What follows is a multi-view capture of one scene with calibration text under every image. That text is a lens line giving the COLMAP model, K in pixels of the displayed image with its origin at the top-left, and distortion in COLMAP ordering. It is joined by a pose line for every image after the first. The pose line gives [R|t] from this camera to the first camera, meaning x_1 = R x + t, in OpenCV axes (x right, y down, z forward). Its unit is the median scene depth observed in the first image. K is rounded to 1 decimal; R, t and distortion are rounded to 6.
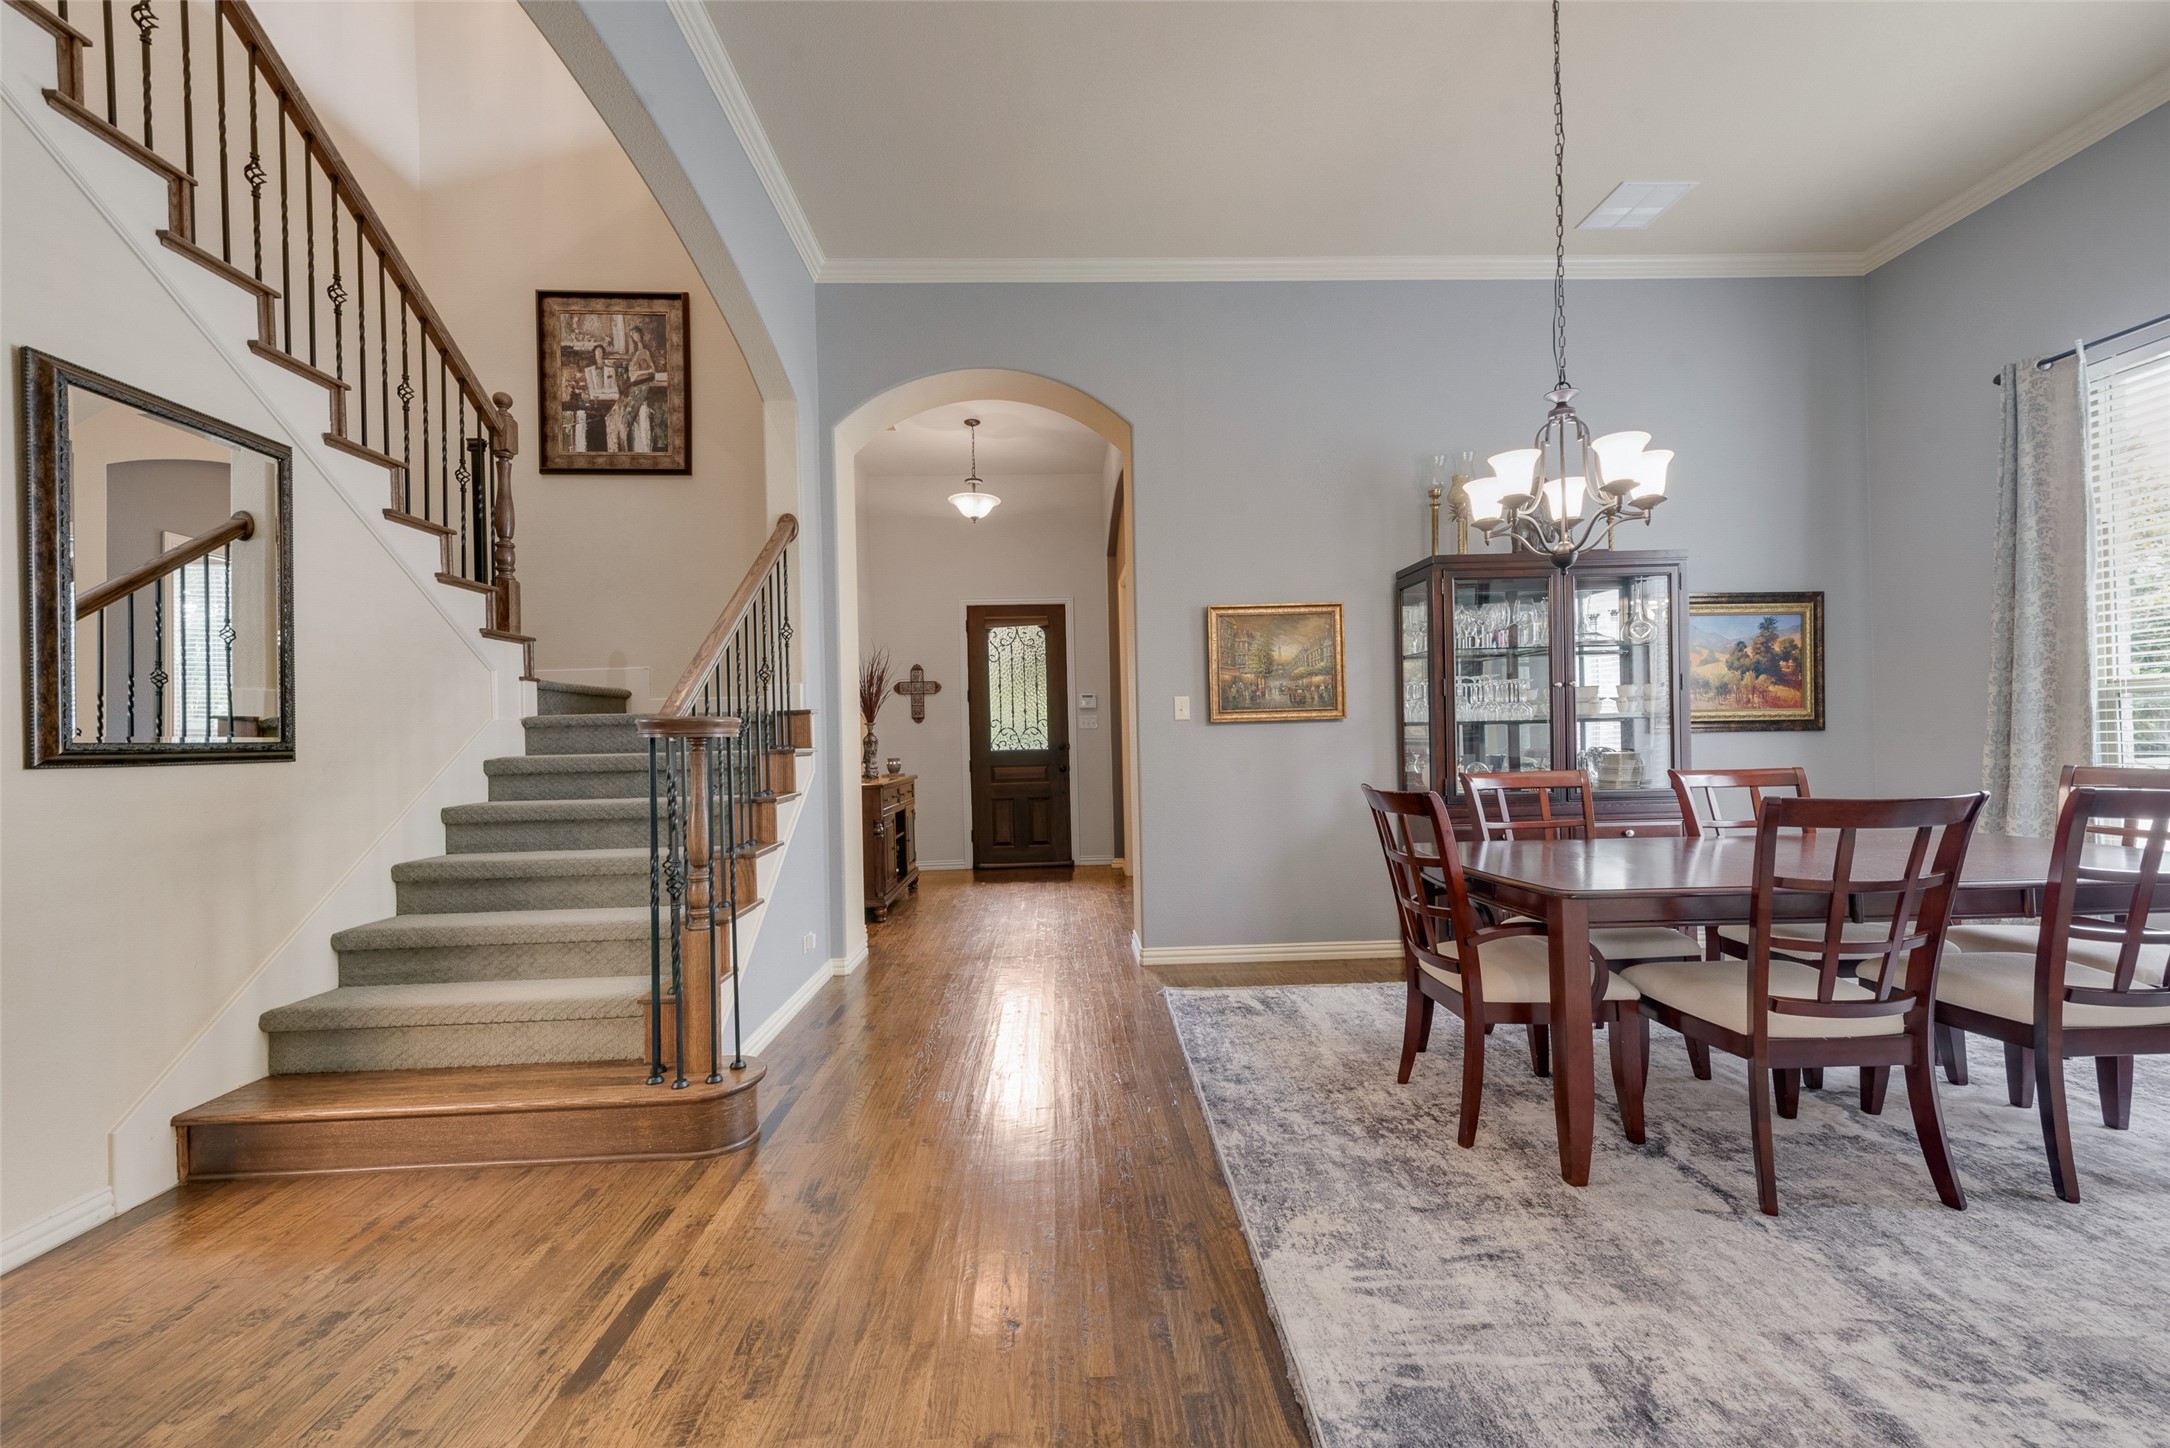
lens RADIAL K [[850.2, 0, 1086.4], [0, 850.2, 732.7], [0, 0, 1]] dist [0.000504, 0.000010]
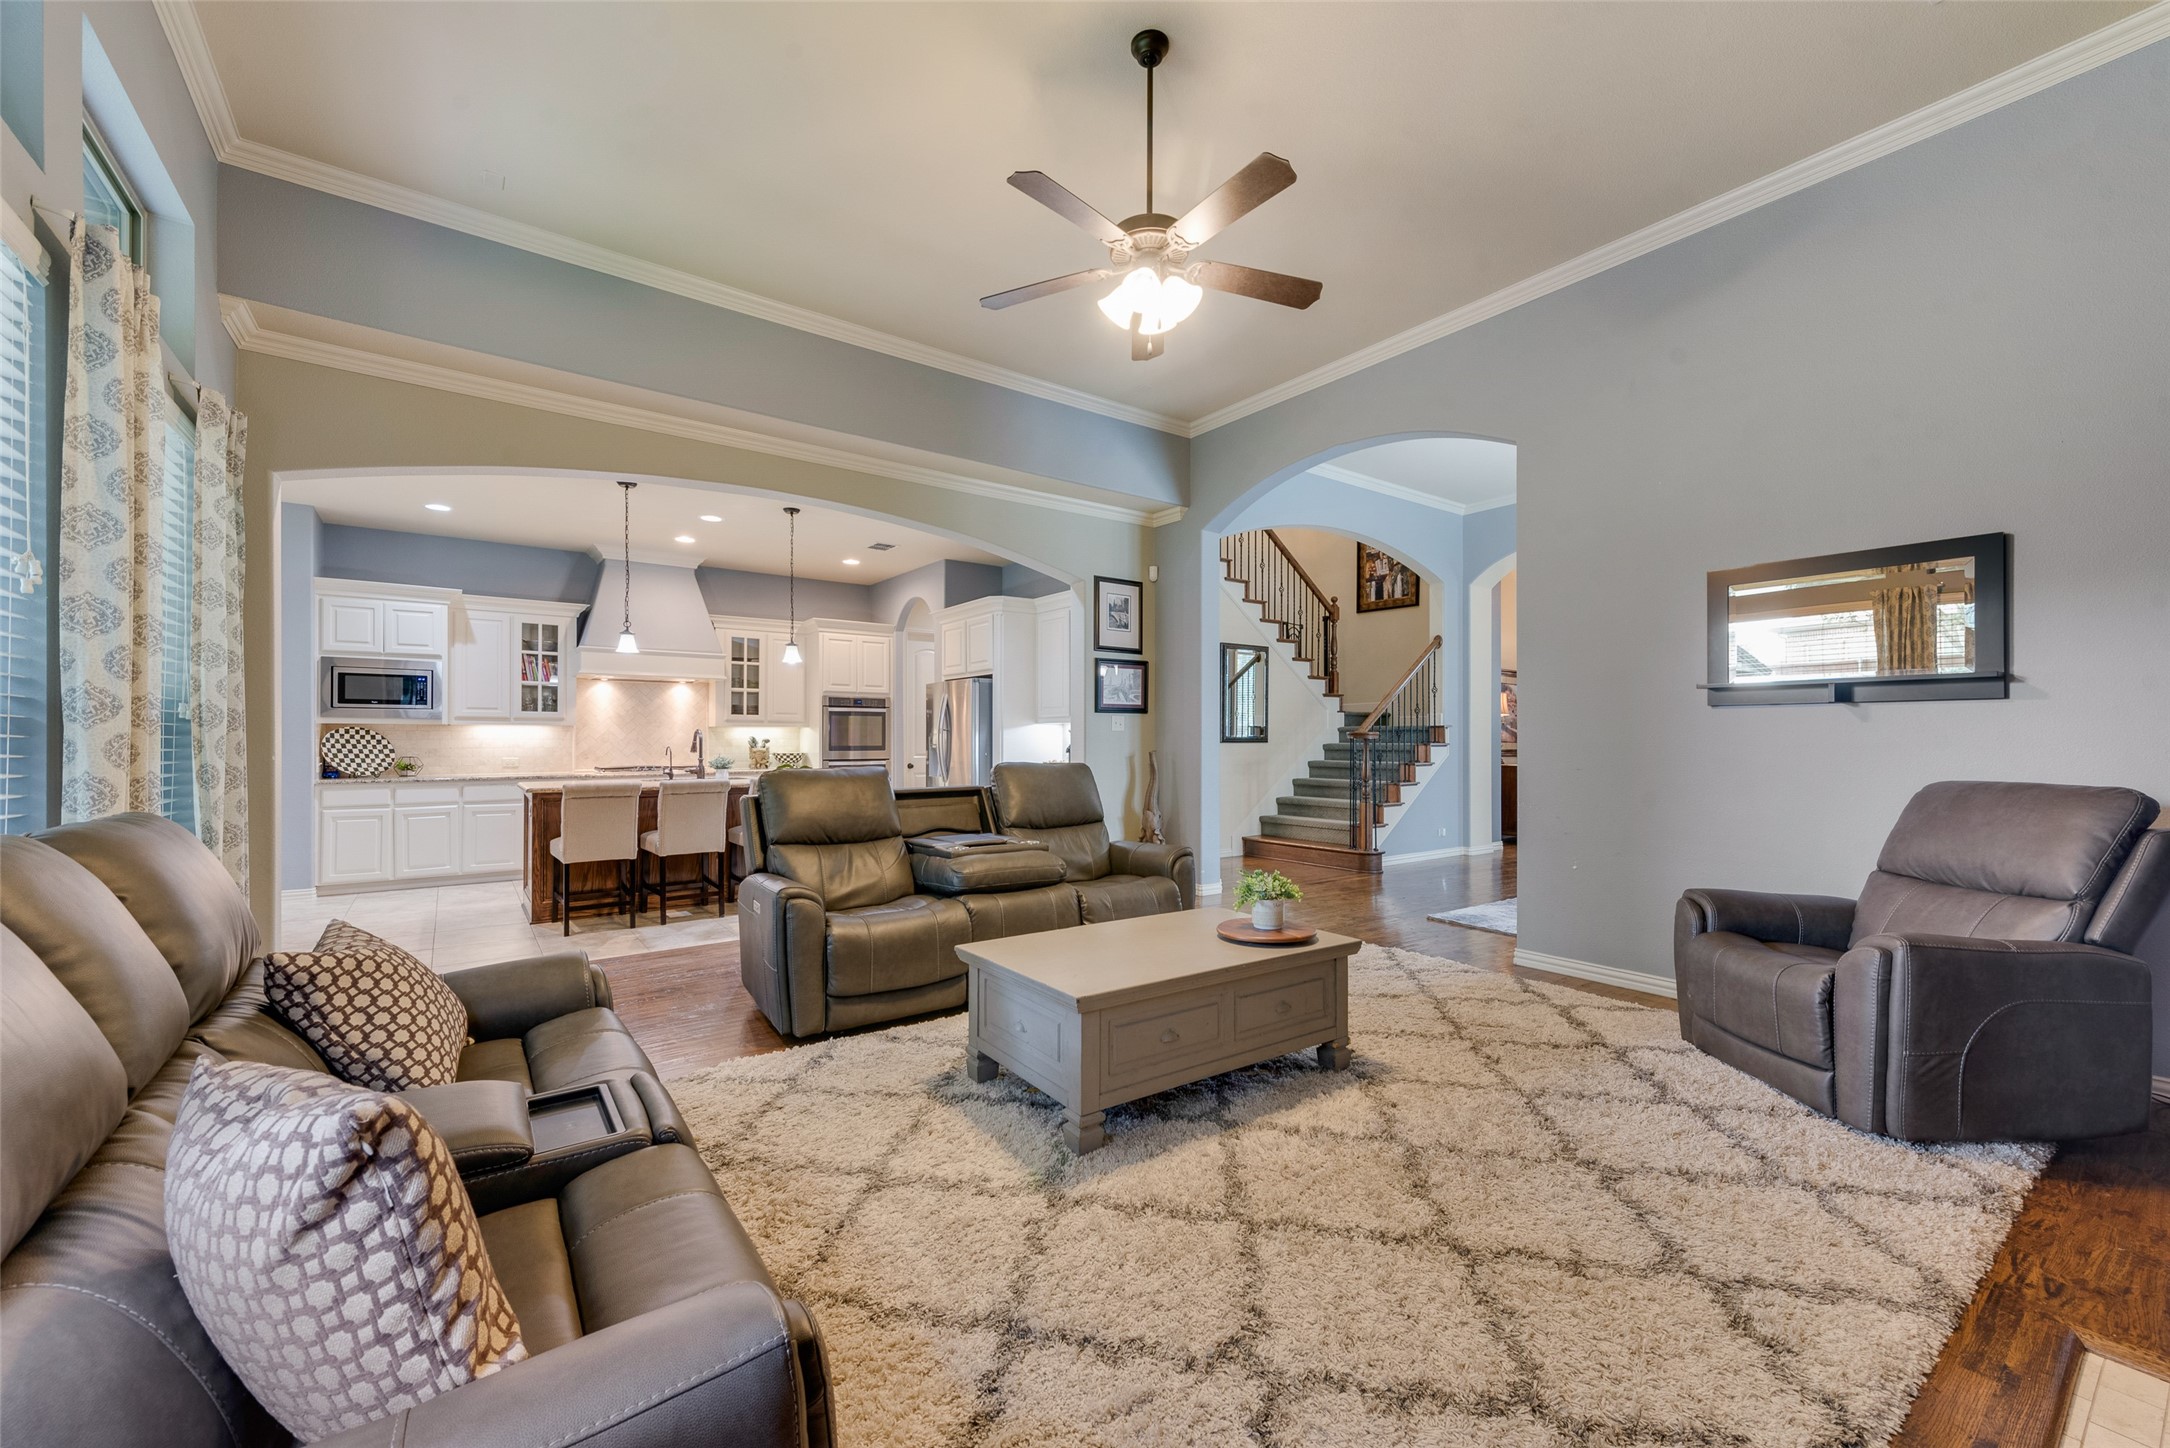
lens RADIAL K [[858.7, 0, 1086.4], [0, 858.7, 740.0], [0, 0, 1]] dist [0.016159, -0.004723]
pose [[0.563615, 0.024096, -0.825686, 0.970229], [-0.007876, 0.999686, 0.023797, -0.033922], [0.826000, -0.006909, 0.563628, -0.996568]]
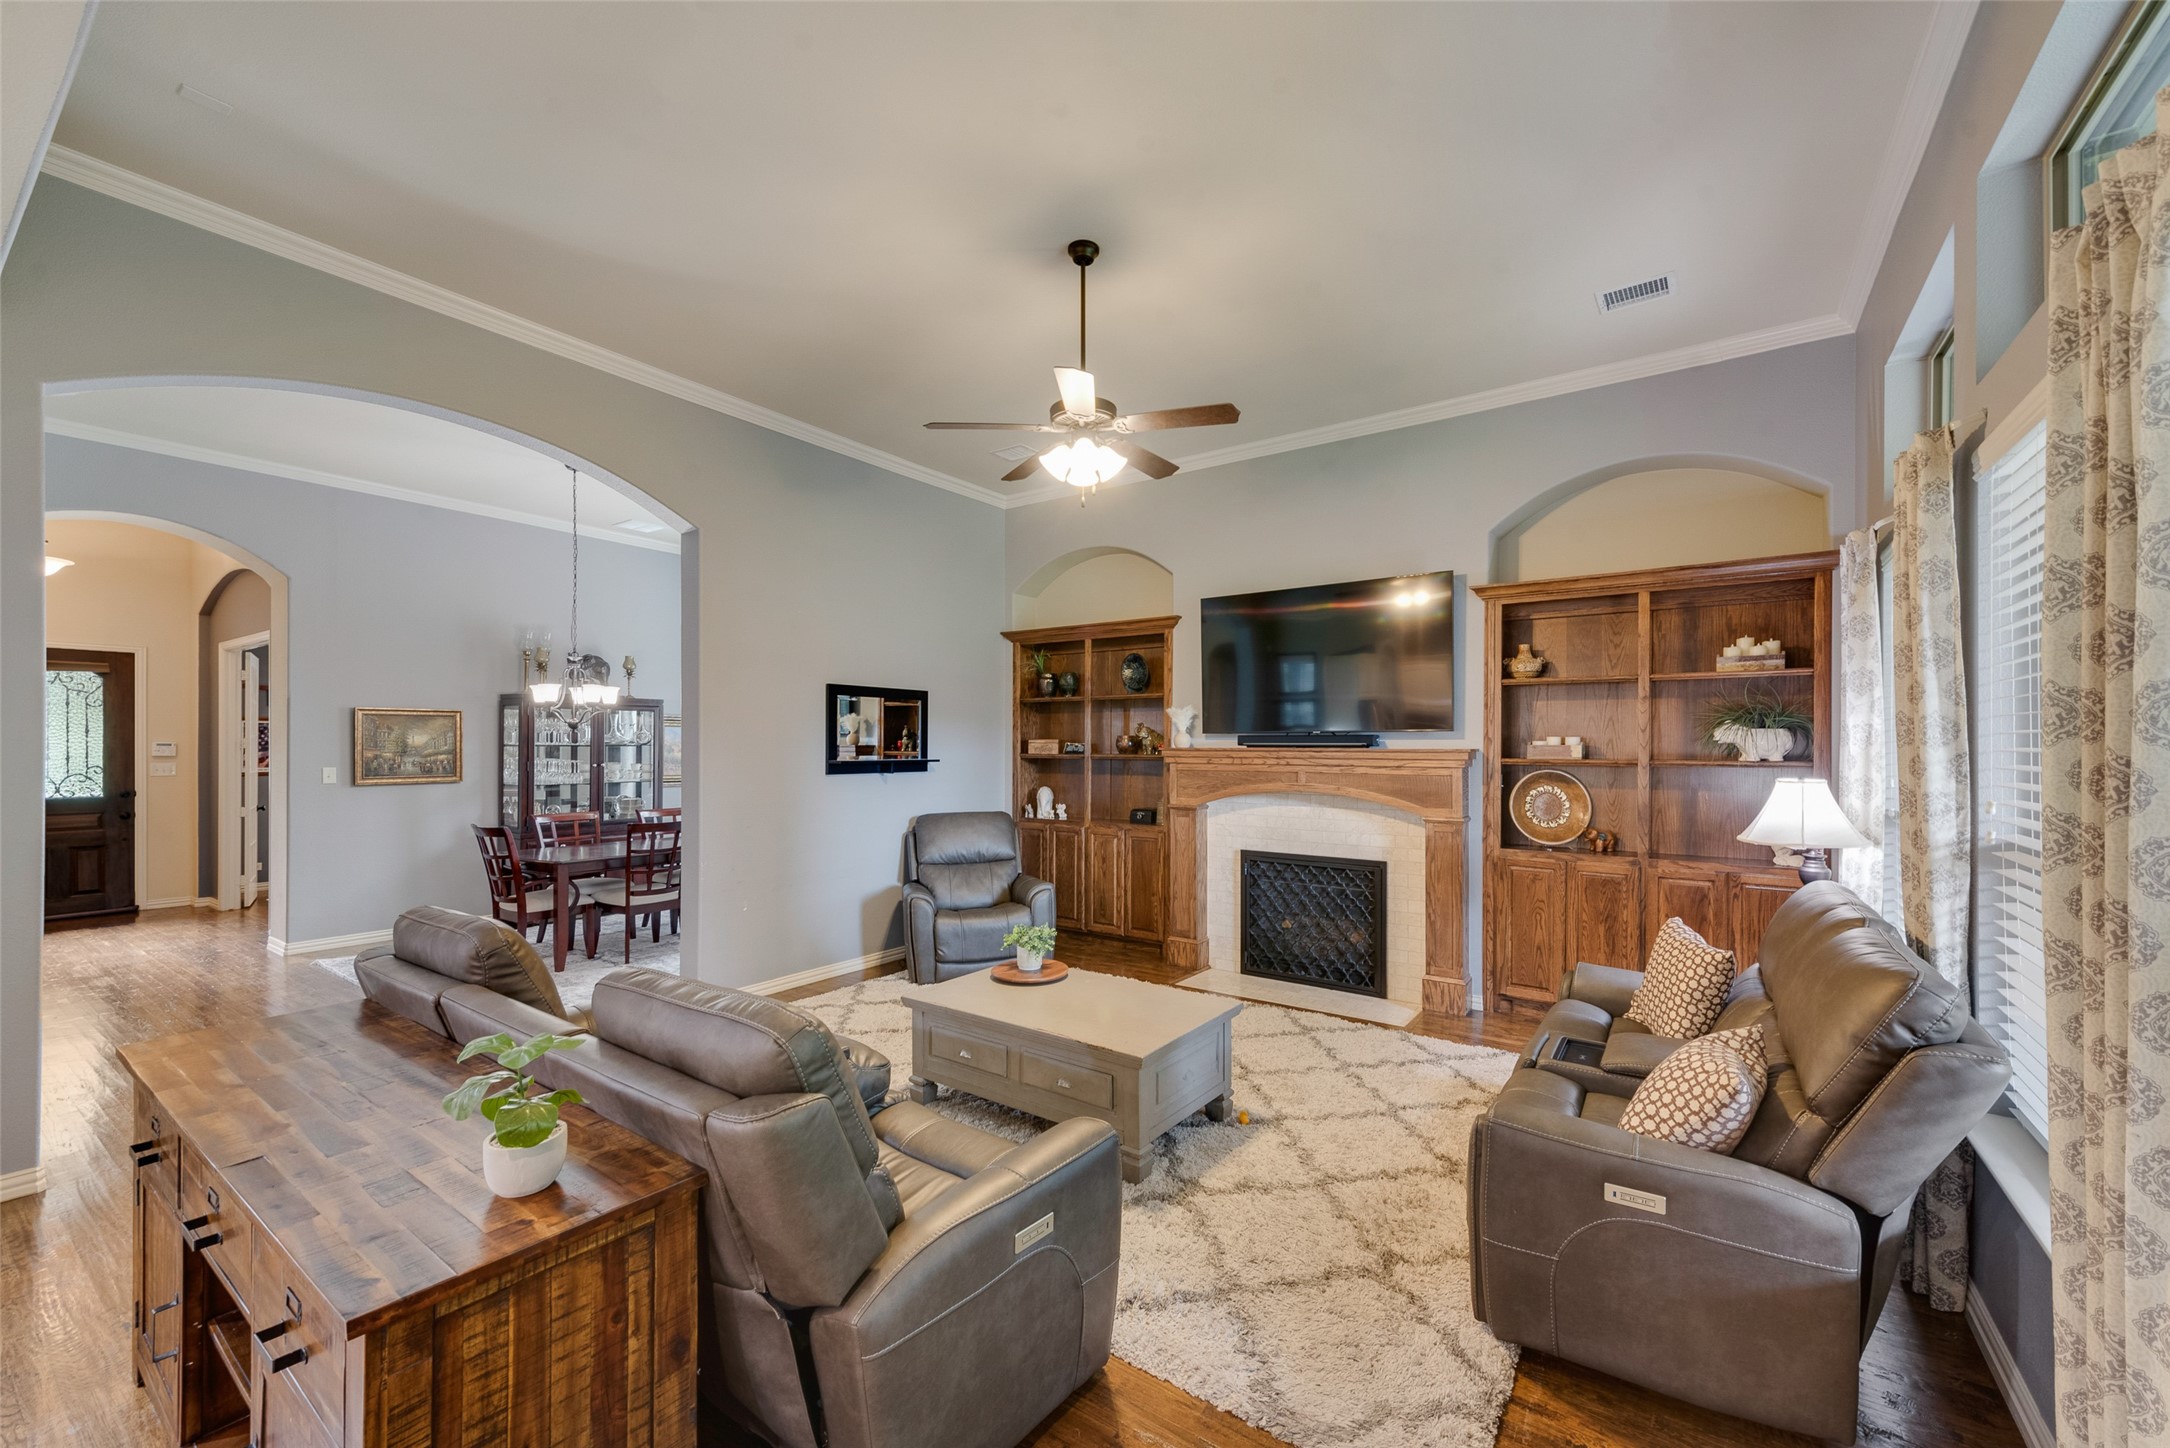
lens RADIAL K [[858.7, 0, 1086.4], [0, 858.7, 740.0], [0, 0, 1]] dist [0.016159, -0.004723]
pose [[0.603387, 0.029663, 0.796897, -0.334186], [-0.018033, 0.999560, -0.023552, -0.089258], [-0.797245, -0.000160, 0.603656, -1.076740]]
